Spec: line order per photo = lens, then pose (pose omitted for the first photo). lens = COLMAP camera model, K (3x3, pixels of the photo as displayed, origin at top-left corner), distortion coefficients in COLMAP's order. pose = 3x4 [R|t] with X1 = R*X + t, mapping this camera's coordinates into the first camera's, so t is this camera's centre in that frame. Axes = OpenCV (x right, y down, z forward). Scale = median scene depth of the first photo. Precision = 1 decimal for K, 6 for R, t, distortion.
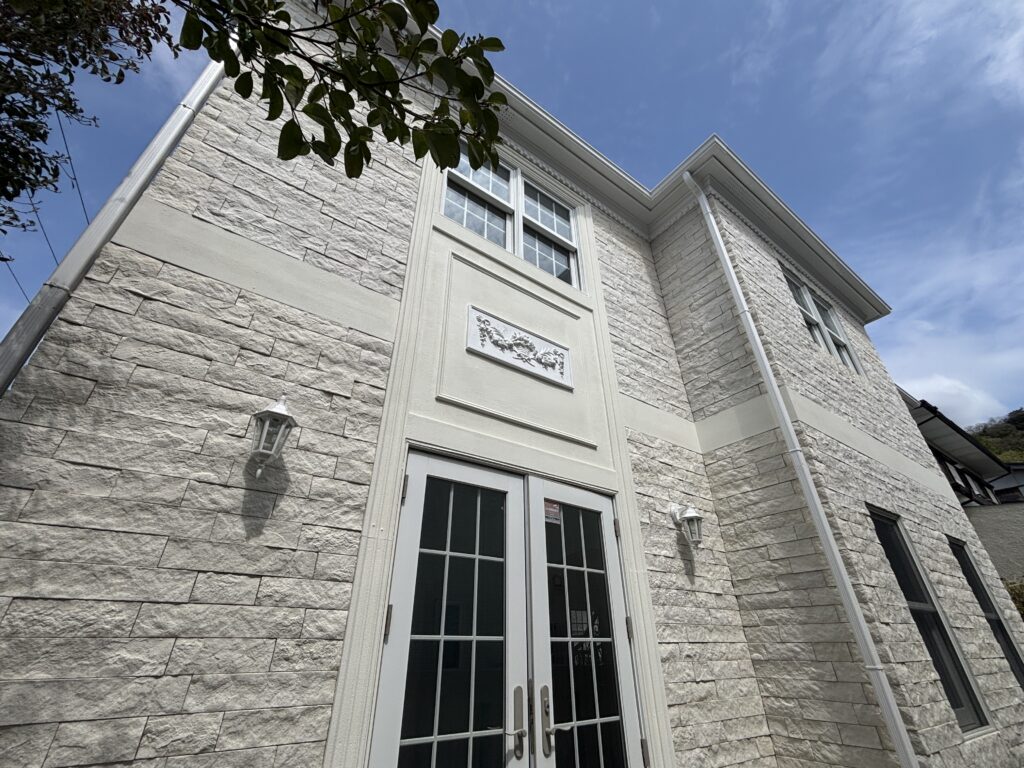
lens RADIAL K [[437.5, 0, 512.0], [0, 437.5, 384.0], [0, 0, 1]] dist [-0.012207, -0.000064]
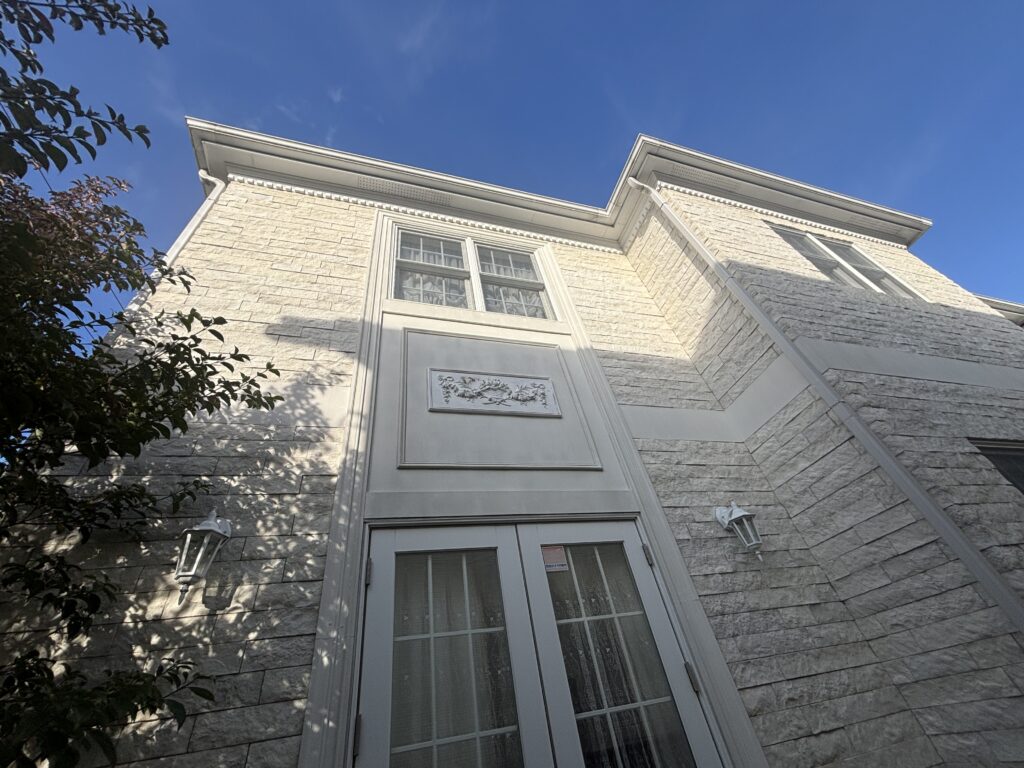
lens RADIAL K [[412.2, 0, 512.0], [0, 412.2, 384.0], [0, 0, 1]] dist [-0.000573, -0.002010]
pose [[0.934797, -0.322332, -0.149186, 0.202621], [0.295698, 0.938954, -0.175864, 0.074041], [0.196766, 0.120283, 0.973044, 0.113702]]
